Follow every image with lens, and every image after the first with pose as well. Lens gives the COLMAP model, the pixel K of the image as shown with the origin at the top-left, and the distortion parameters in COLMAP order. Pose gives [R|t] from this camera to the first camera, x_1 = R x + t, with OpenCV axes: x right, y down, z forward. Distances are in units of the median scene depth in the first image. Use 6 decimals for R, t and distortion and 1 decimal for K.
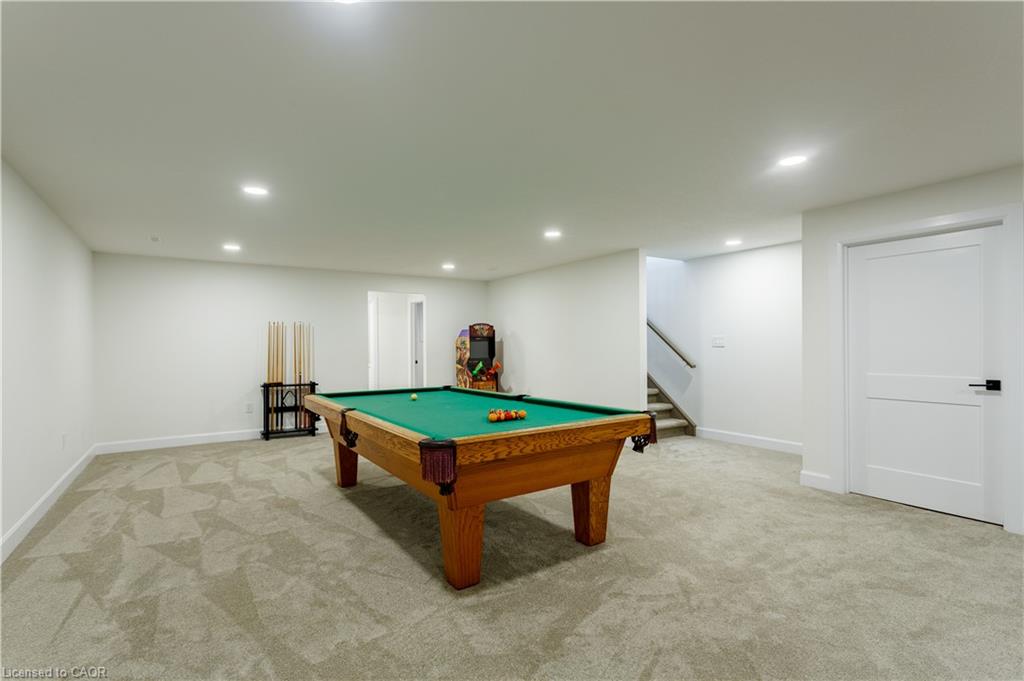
lens RADIAL K [[479.6, 0, 512.0], [0, 479.6, 340.5], [0, 0, 1]] dist [0.000344, 0.000706]
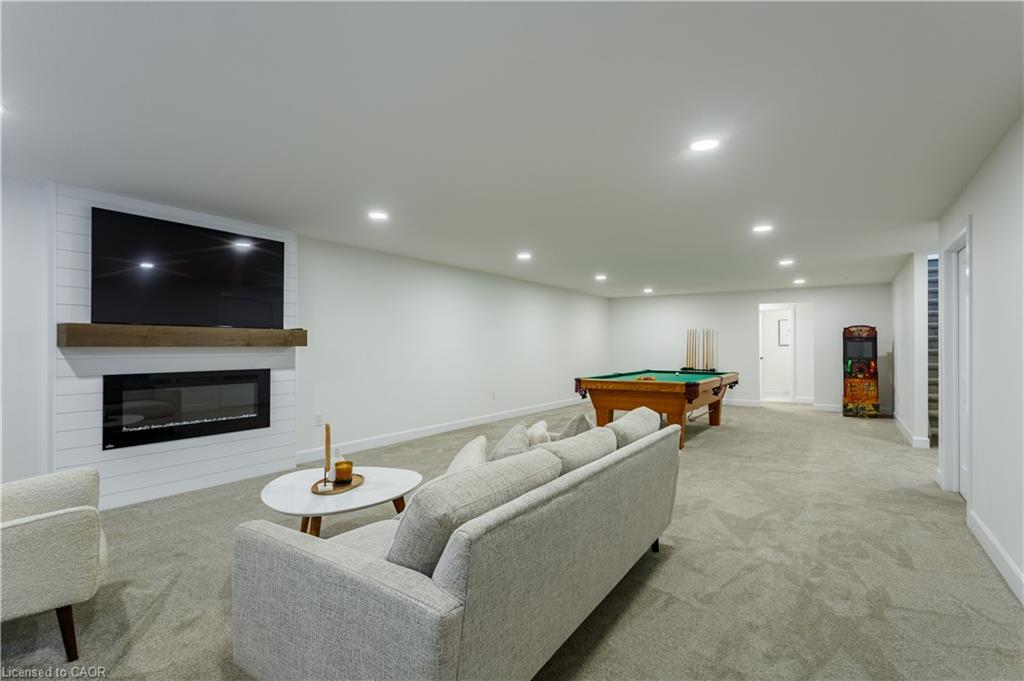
lens RADIAL K [[479.6, 0, 512.0], [0, 479.6, 340.5], [0, 0, 1]] dist [0.000344, 0.000706]
pose [[0.379897, 0.002375, -0.925026, 0.645288], [0.006202, 0.999968, 0.005115, -0.011929], [0.925008, -0.007680, 0.379870, -0.135884]]
